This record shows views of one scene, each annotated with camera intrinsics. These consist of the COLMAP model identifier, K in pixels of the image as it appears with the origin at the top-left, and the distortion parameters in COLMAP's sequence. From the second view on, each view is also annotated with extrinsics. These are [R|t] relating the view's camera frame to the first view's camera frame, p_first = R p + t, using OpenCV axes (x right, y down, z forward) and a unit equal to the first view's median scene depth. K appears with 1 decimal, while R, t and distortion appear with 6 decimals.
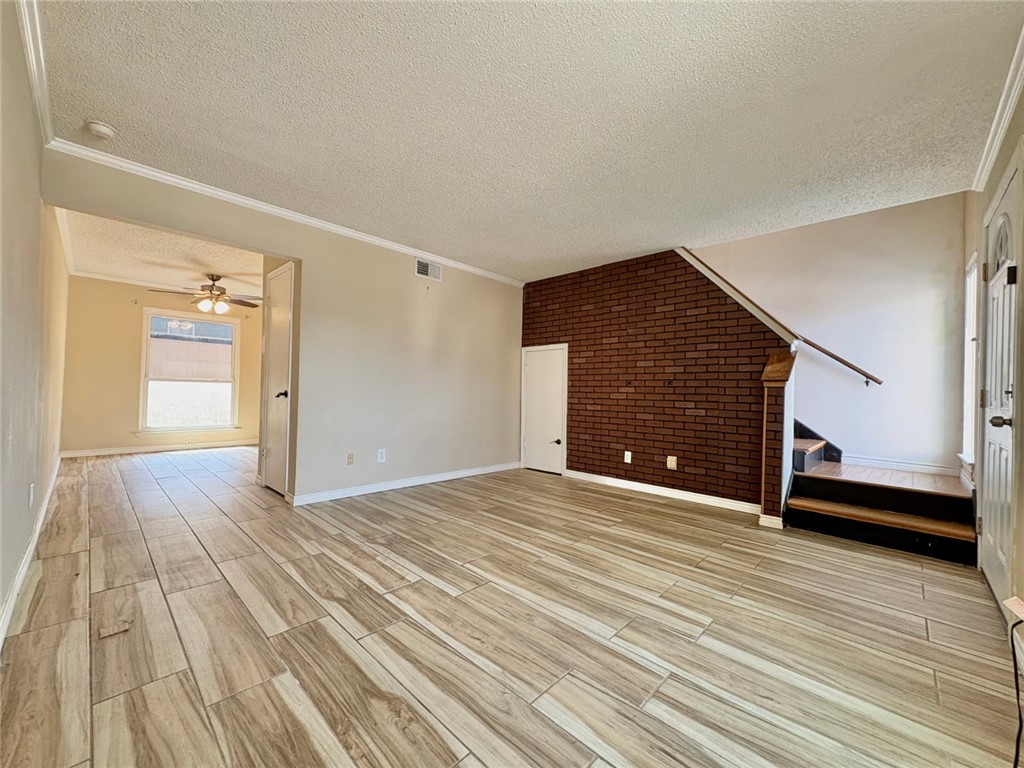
lens RADIAL K [[410.0, 0, 509.9], [0, 410.0, 381.3], [0, 0, 1]] dist [-0.000181, -0.000125]
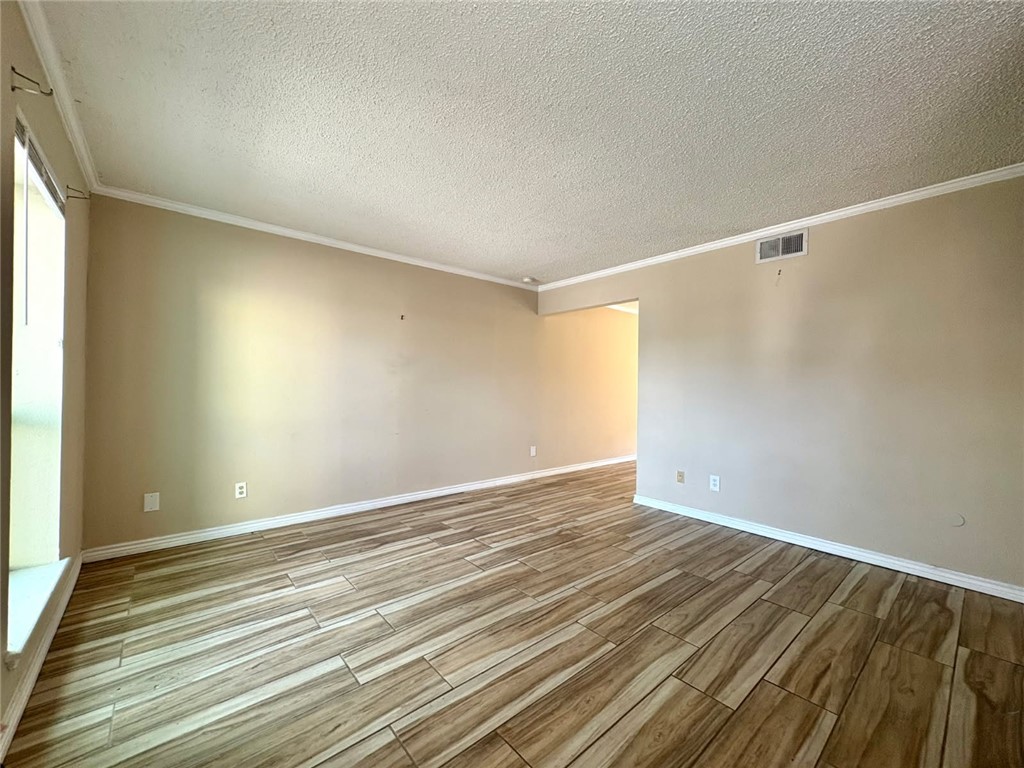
lens RADIAL K [[410.0, 0, 514.3], [0, 410.0, 384.1], [0, 0, 1]] dist [-0.000181, -0.000125]
pose [[-0.095562, -0.033179, -0.994870, 1.057257], [0.006445, 0.999403, -0.033950, -0.010247], [0.995403, -0.009657, -0.095291, 1.112788]]
